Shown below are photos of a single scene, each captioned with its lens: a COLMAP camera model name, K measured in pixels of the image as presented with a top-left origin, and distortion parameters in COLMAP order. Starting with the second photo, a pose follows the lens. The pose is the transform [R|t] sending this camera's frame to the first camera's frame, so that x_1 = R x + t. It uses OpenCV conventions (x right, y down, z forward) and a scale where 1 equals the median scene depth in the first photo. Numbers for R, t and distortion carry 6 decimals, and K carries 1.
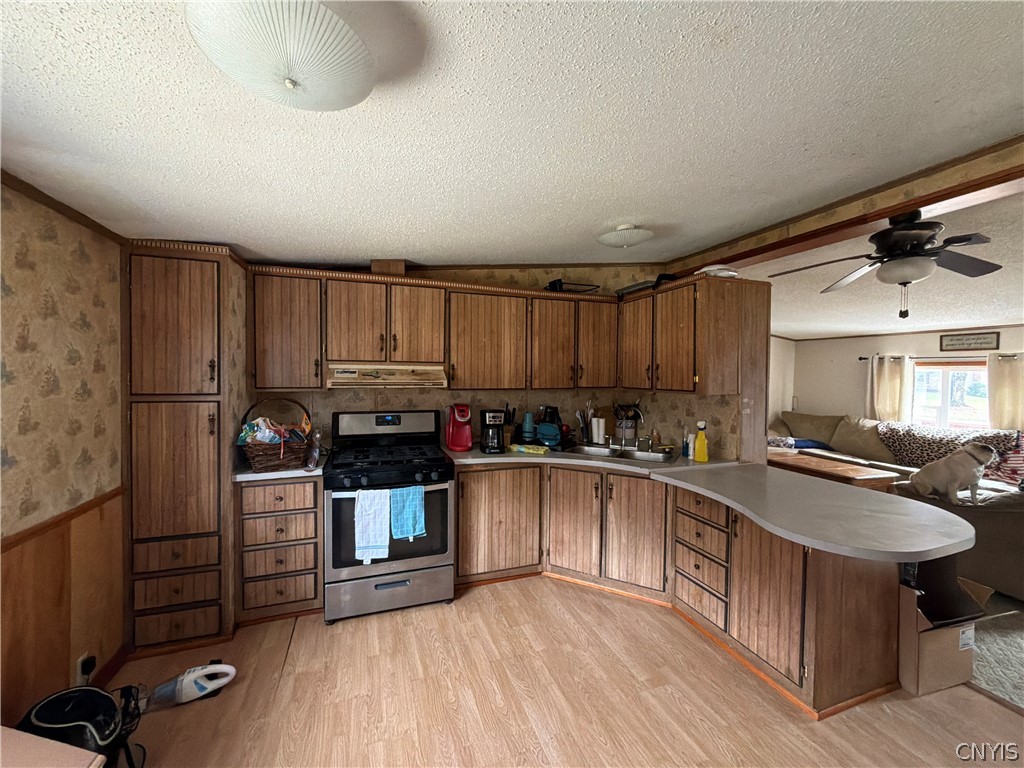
lens RADIAL K [[407.4, 0, 512.0], [0, 407.4, 384.0], [0, 0, 1]] dist [0.000614, 0.000092]
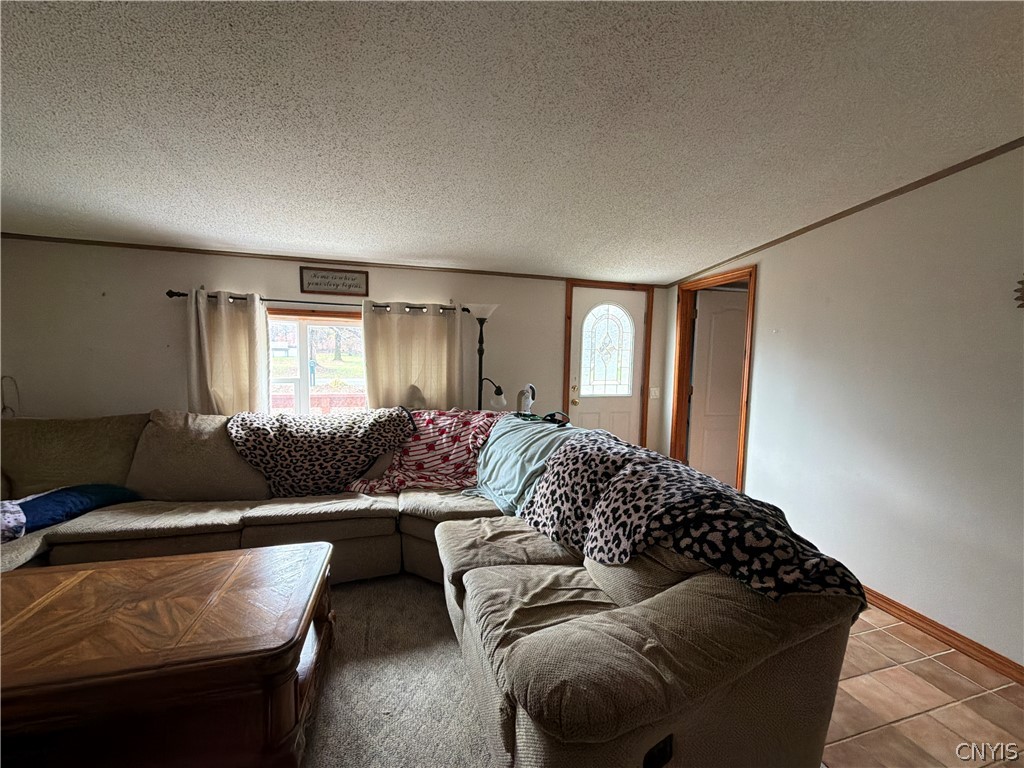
lens RADIAL K [[407.4, 0, 512.0], [0, 407.4, 384.0], [0, 0, 1]] dist [0.000614, 0.000092]
pose [[0.078866, -0.081907, 0.993515, 0.522127], [0.006782, 0.996640, 0.081627, 0.013471], [-0.996862, 0.000300, 0.079157, 0.742960]]
